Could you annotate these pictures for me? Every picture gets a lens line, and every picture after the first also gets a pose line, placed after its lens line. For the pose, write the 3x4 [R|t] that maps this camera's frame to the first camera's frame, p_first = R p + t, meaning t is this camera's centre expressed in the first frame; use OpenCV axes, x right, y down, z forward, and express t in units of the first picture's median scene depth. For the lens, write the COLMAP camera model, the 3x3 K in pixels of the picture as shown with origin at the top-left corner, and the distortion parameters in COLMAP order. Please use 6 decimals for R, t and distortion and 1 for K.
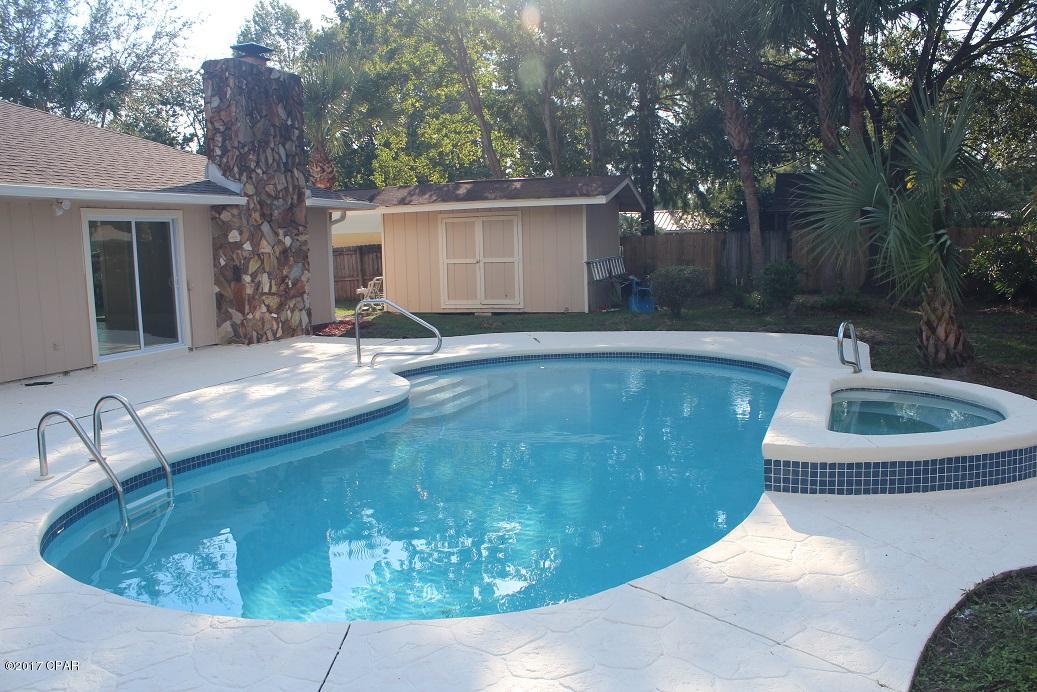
lens RADIAL K [[866.7, 0, 522.9], [0, 866.7, 348.4], [0, 0, 1]] dist [-0.145999, 0.130918]
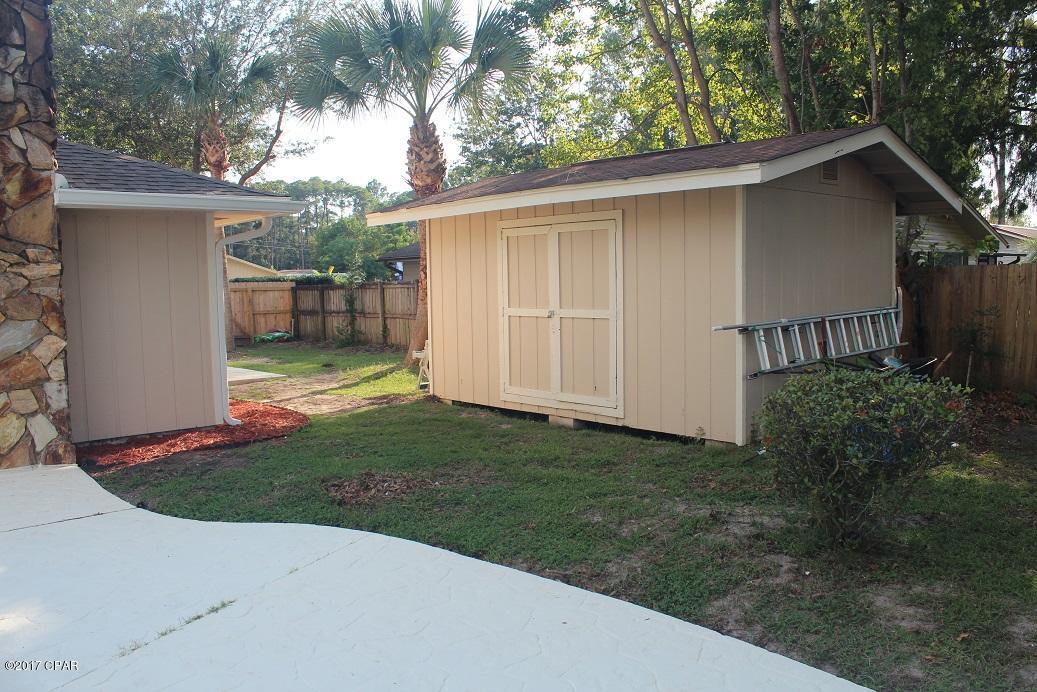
lens RADIAL K [[866.7, 0, 520.8], [0, 866.7, 350.0], [0, 0, 1]] dist [-0.145999, 0.130918]
pose [[0.872391, 0.051439, -0.486095, 0.241995], [-0.062633, 0.998014, -0.006796, -0.104221], [0.484780, 0.036374, 0.873880, 0.767049]]
